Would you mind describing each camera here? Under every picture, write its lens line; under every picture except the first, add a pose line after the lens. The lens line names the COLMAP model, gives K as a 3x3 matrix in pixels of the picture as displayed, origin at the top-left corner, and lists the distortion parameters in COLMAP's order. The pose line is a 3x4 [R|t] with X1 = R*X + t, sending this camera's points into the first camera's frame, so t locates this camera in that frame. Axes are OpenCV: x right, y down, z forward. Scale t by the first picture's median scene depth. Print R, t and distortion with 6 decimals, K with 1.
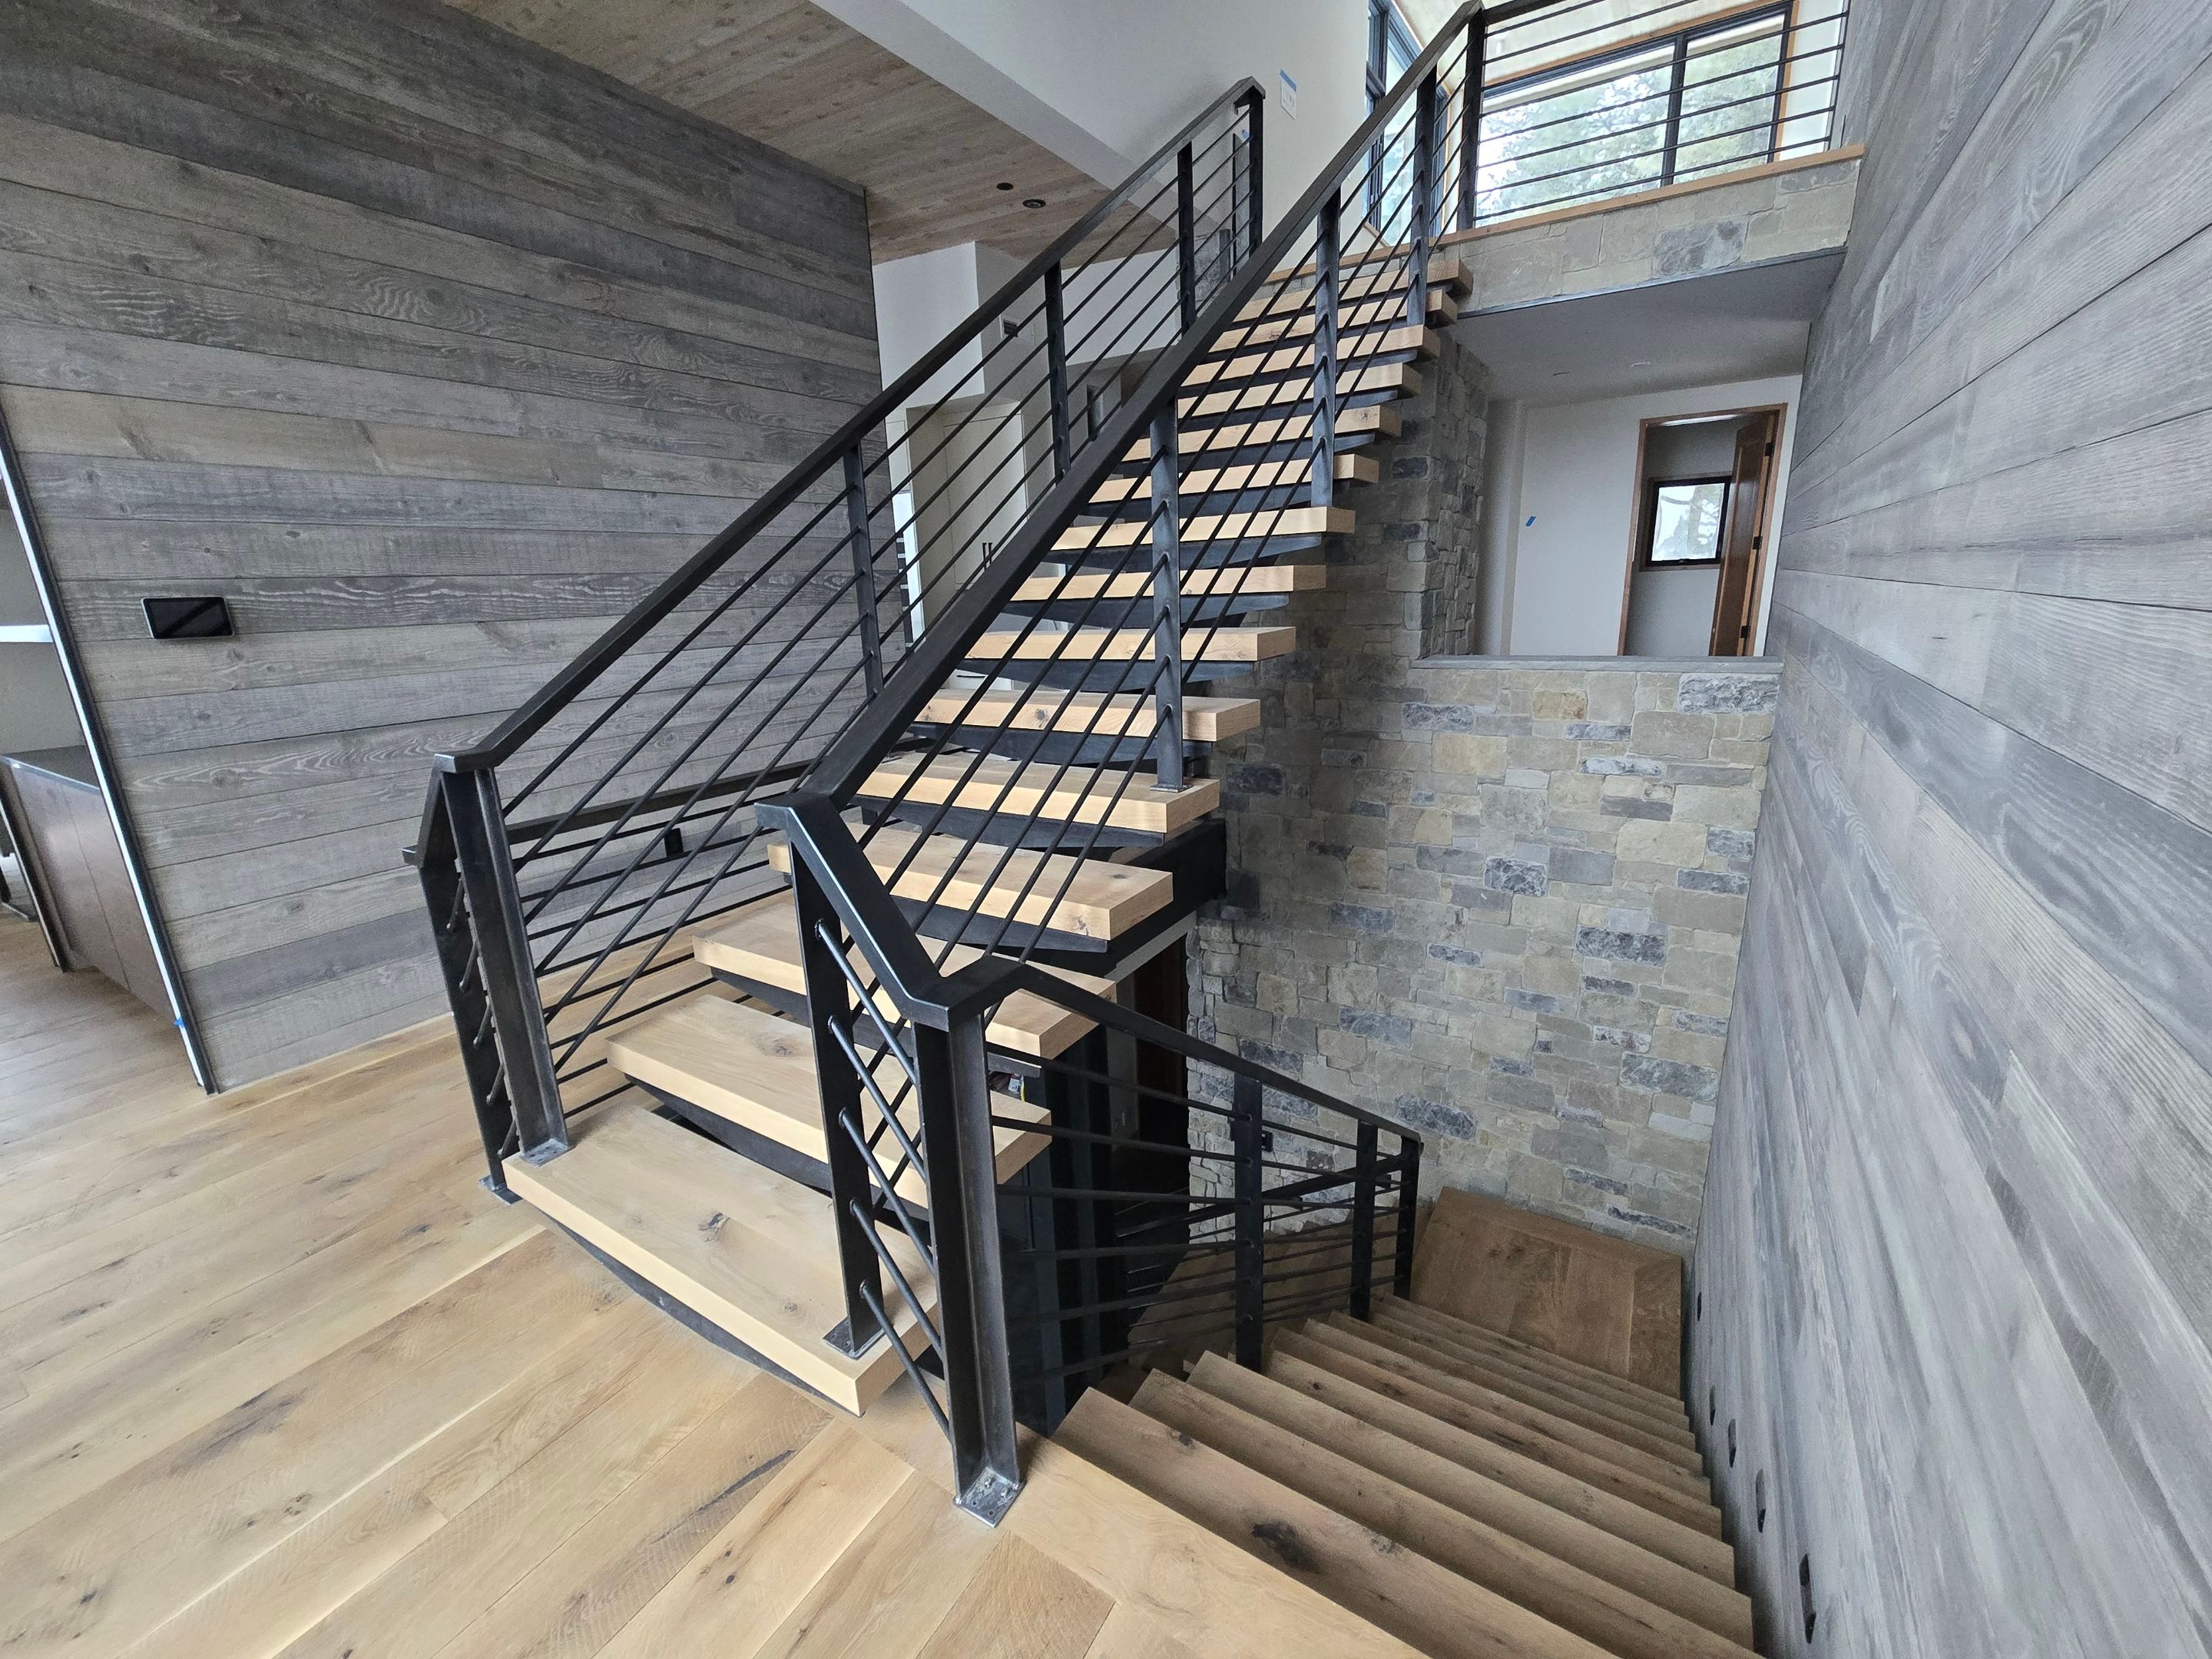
lens RADIAL K [[898.3, 0, 1112.8], [0, 898.3, 820.5], [0, 0, 1]] dist [-0.000600, -0.000131]
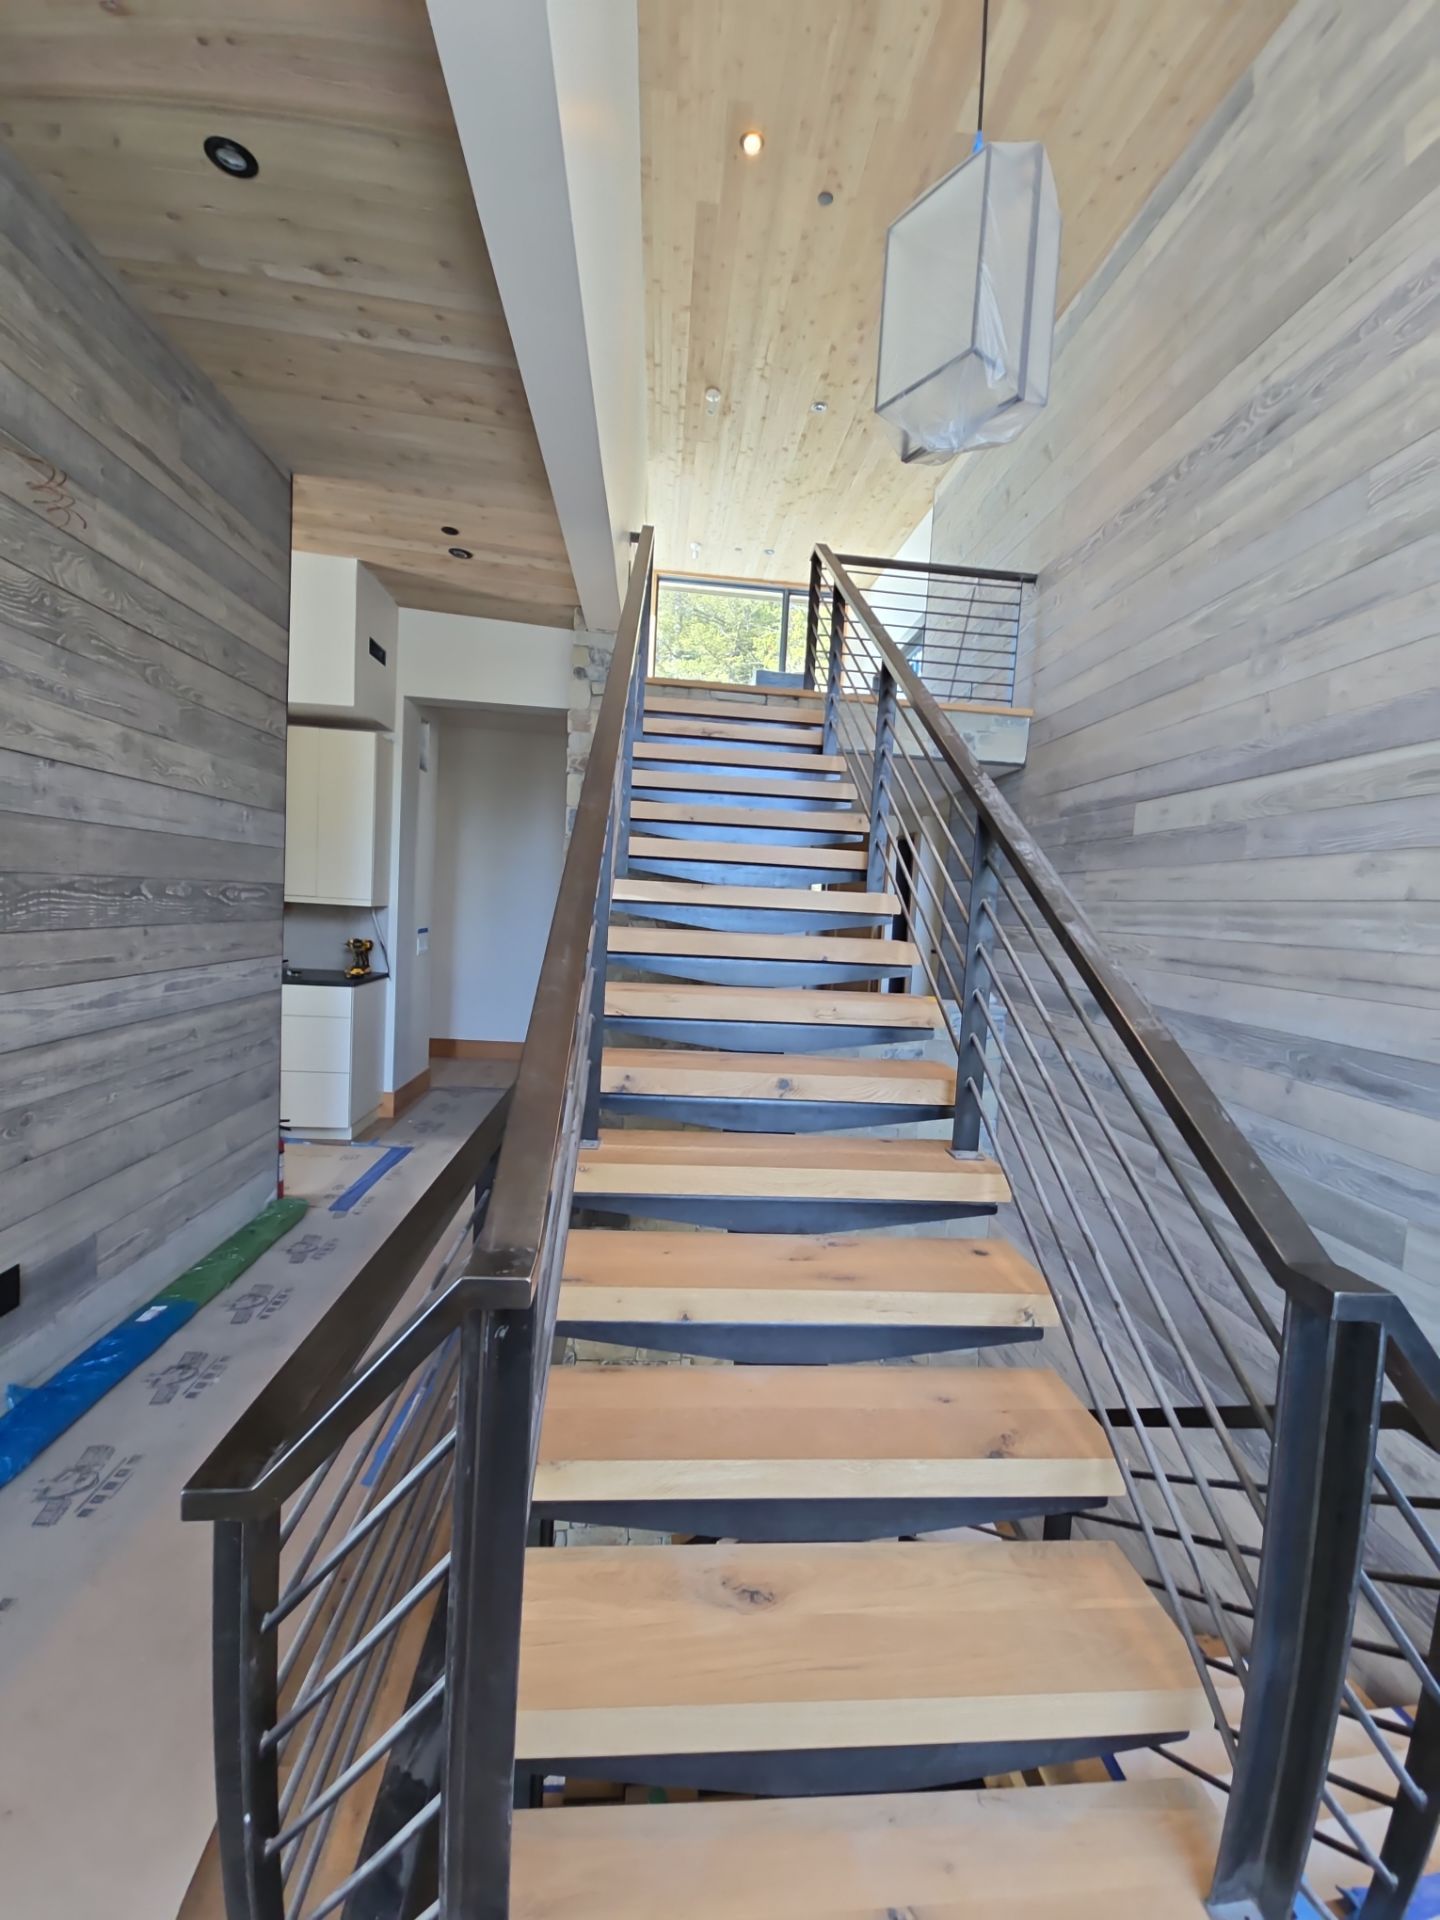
lens RADIAL K [[771.9, 0, 726.2], [0, 771.9, 959.5], [0, 0, 1]] dist [0.000391, -0.000878]
pose [[0.791769, 0.038838, 0.609585, -0.450897], [0.071424, 0.985244, -0.155543, -0.087219], [-0.606631, 0.166693, 0.777311, 0.255383]]
